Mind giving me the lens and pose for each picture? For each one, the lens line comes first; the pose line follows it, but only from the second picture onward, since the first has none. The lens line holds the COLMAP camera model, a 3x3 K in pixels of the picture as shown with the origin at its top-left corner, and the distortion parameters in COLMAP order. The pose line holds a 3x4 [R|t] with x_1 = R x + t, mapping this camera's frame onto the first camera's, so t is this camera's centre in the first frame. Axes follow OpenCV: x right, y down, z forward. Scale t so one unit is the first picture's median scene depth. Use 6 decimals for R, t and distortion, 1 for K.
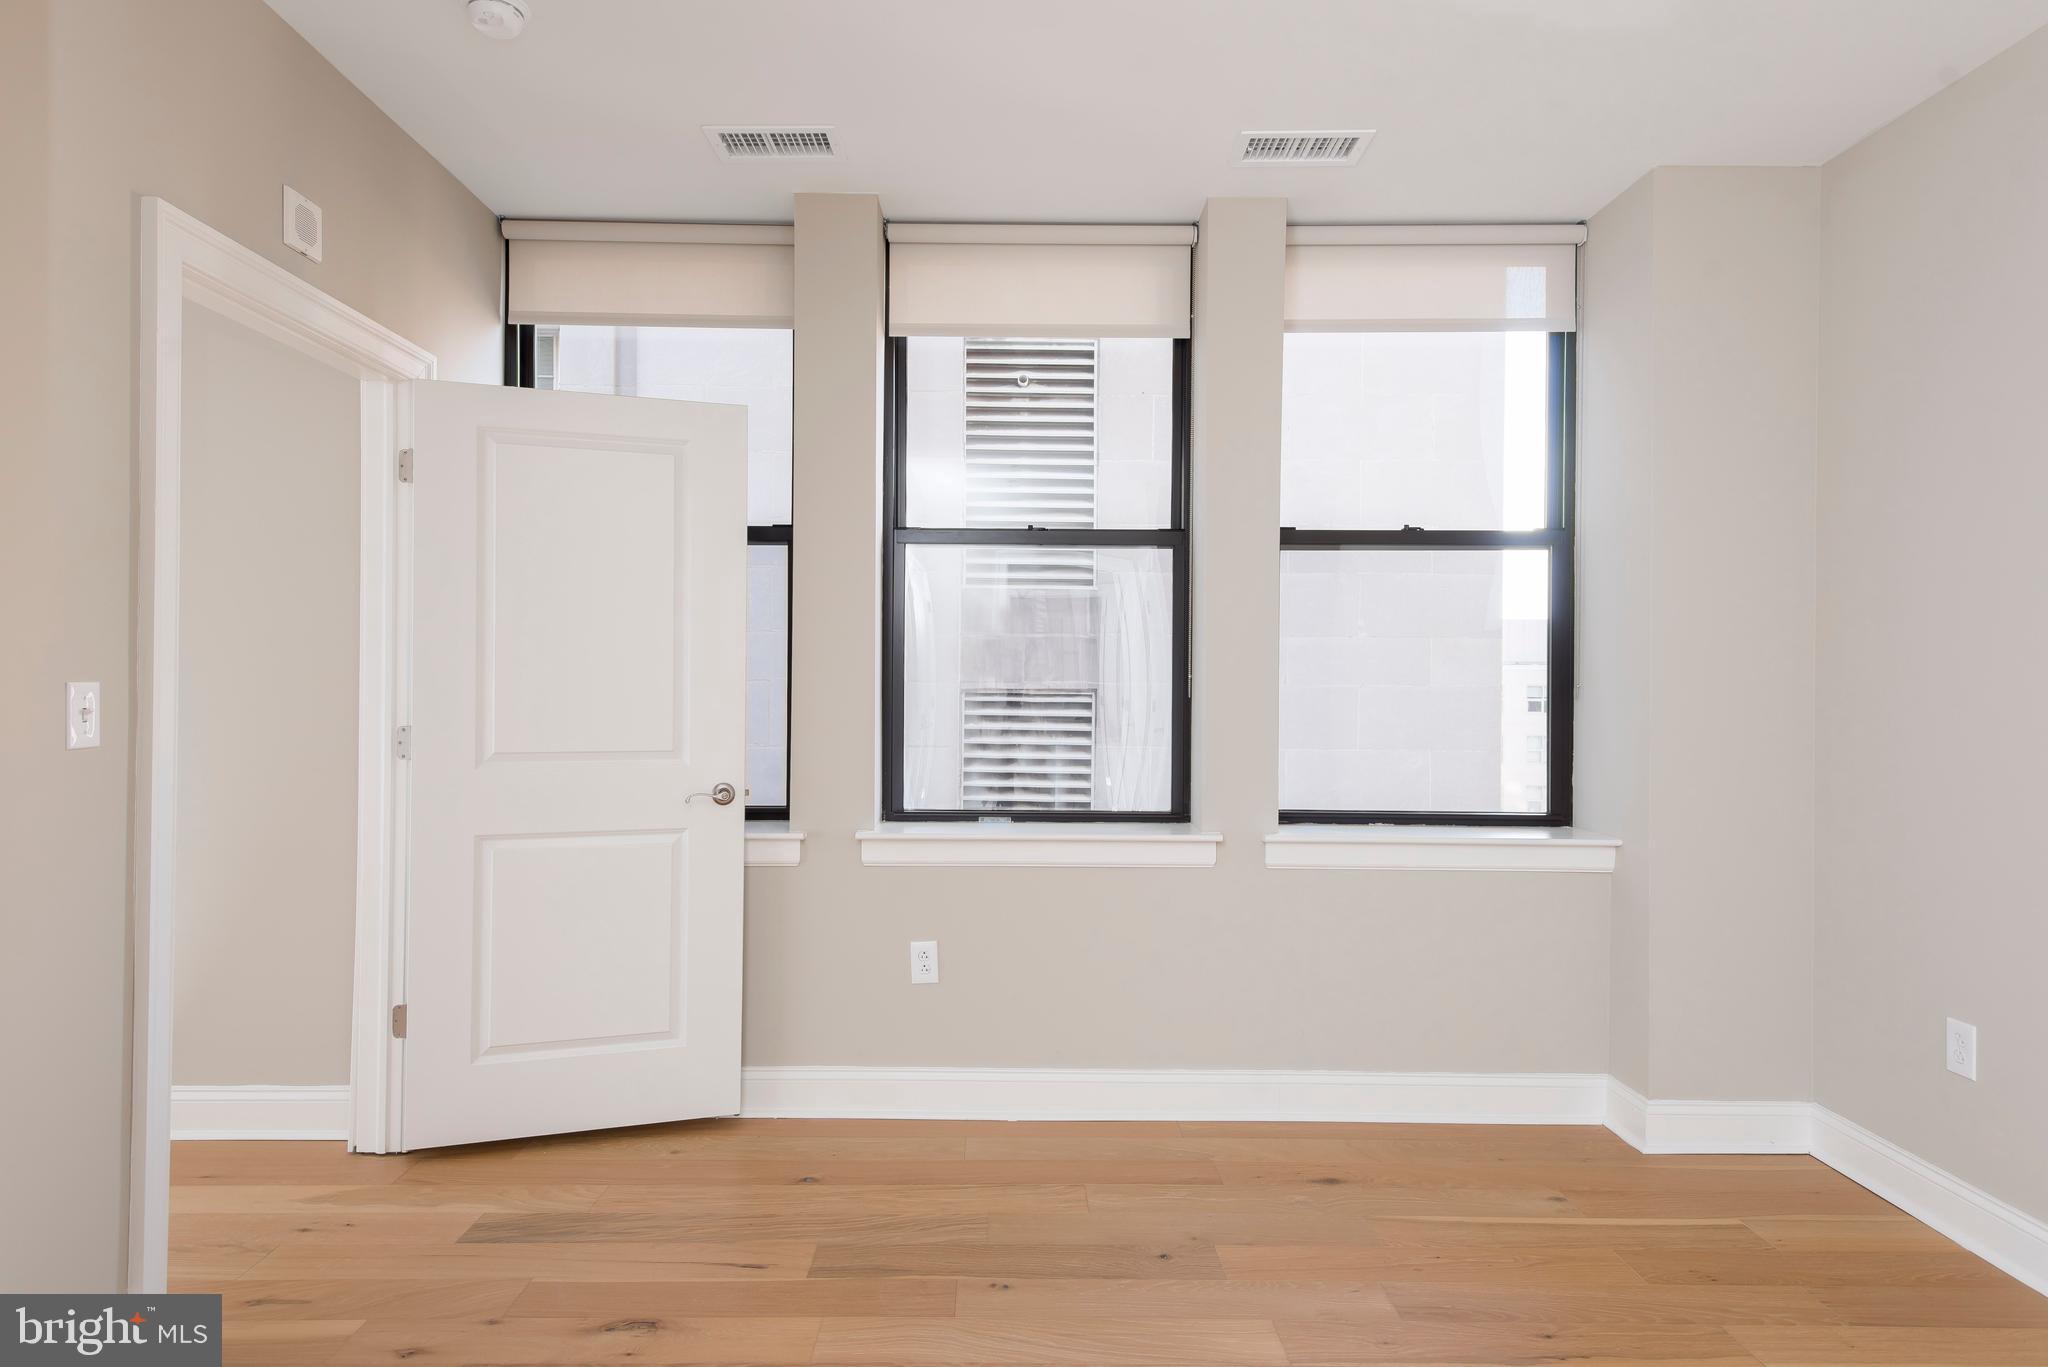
lens RADIAL K [[1130.6, 0, 1035.5], [0, 1130.6, 674.6], [0, 0, 1]] dist [0.002016, -0.002509]
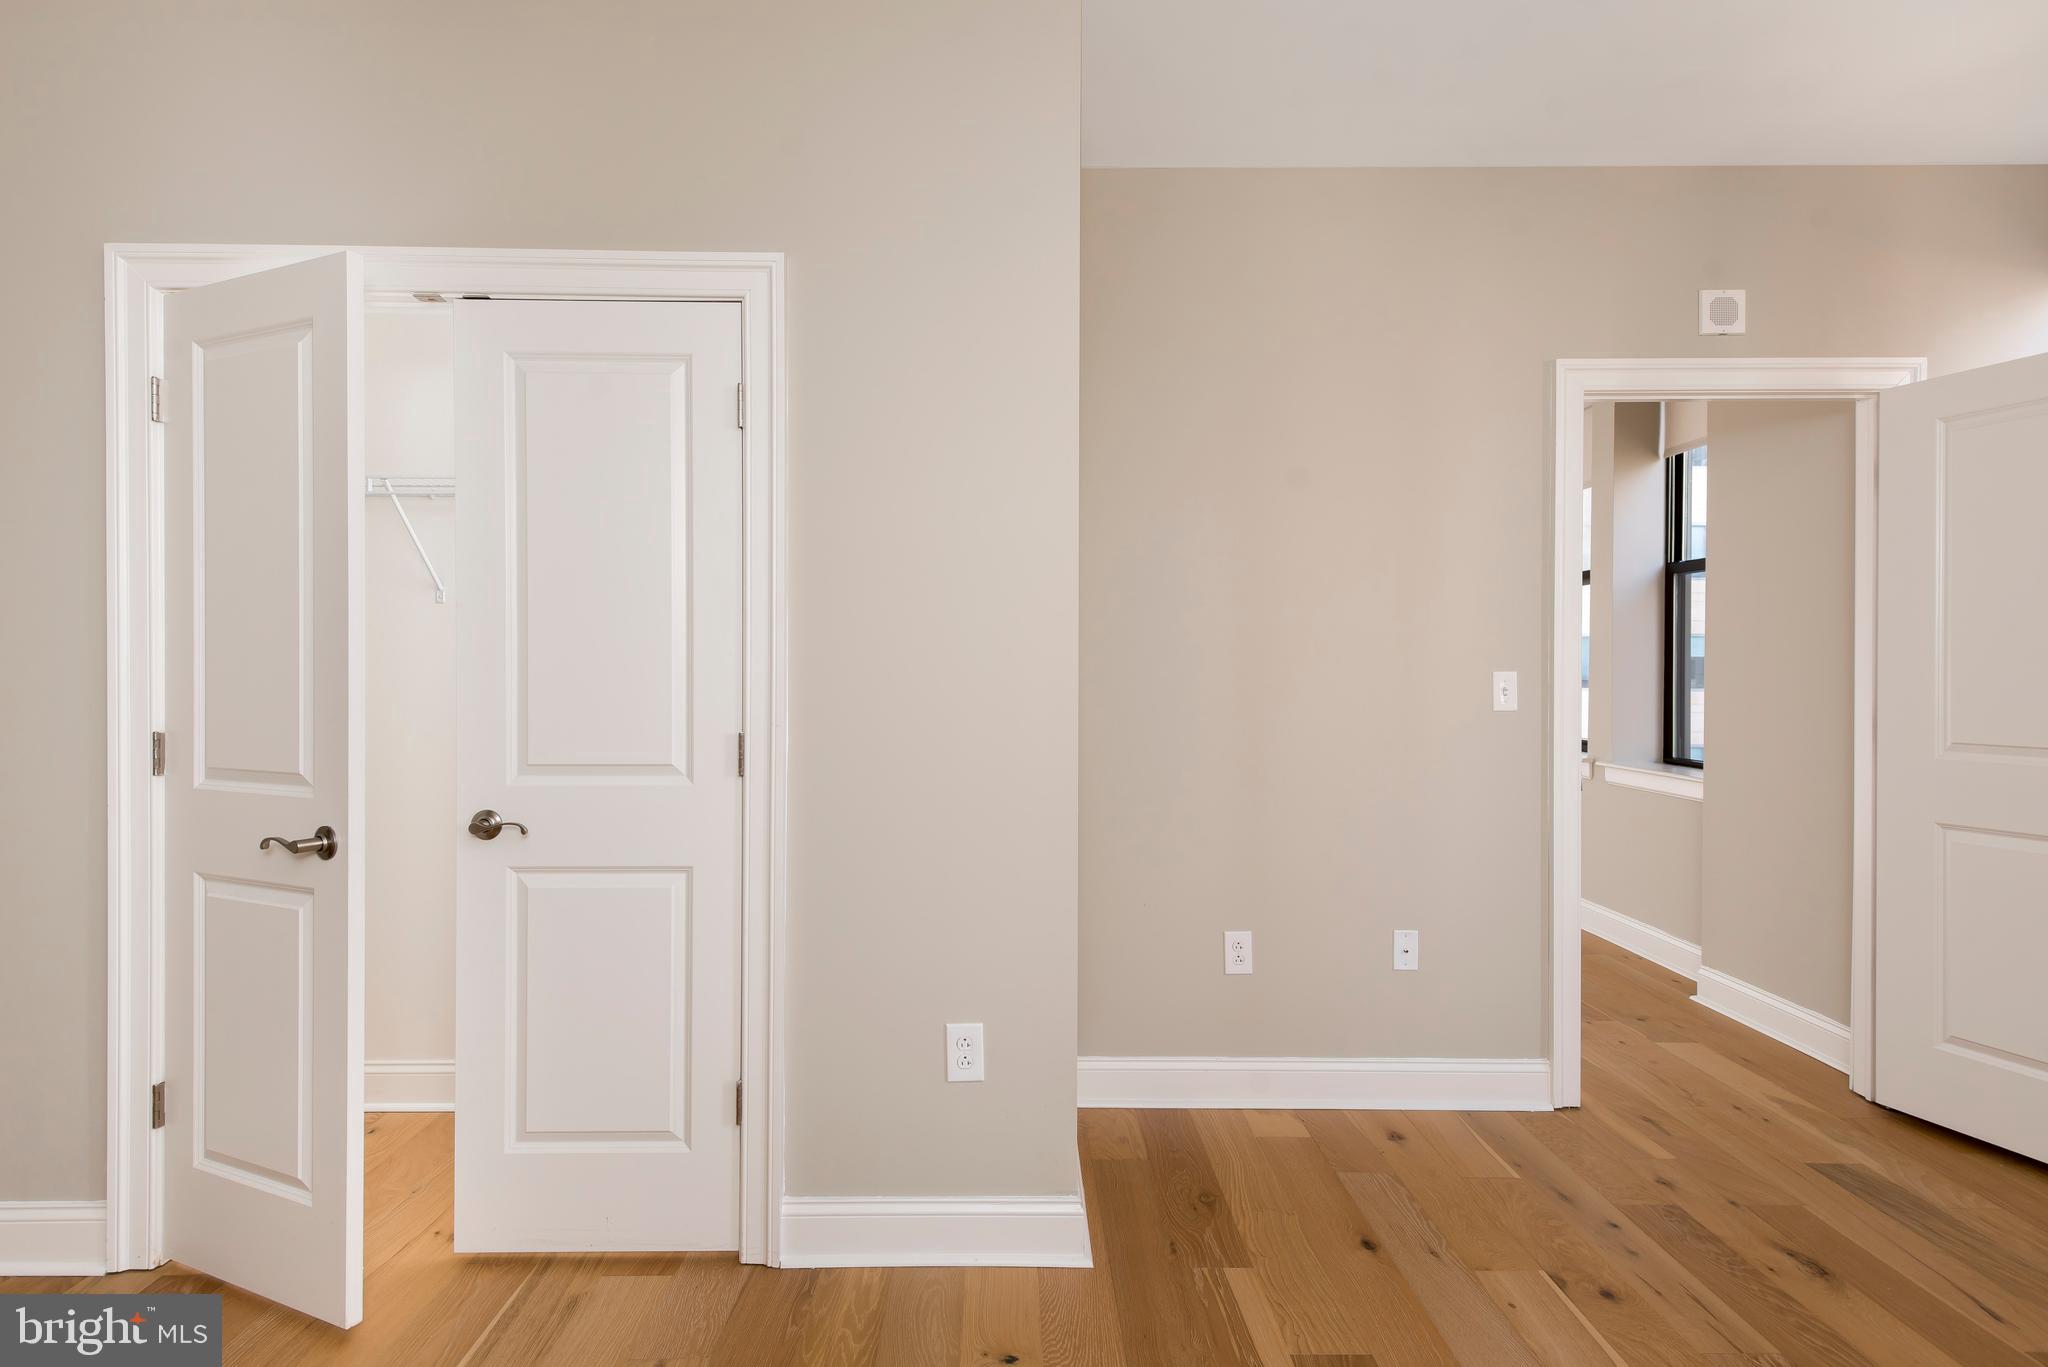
lens RADIAL K [[1130.6, 0, 1026.0], [0, 1130.6, 678.4], [0, 0, 1]] dist [0.002016, -0.002509]
pose [[-0.003755, -0.000527, -0.999993, 0.618414], [0.005031, 0.999987, -0.000546, 0.010582], [0.999980, -0.005033, -0.003753, 0.218888]]
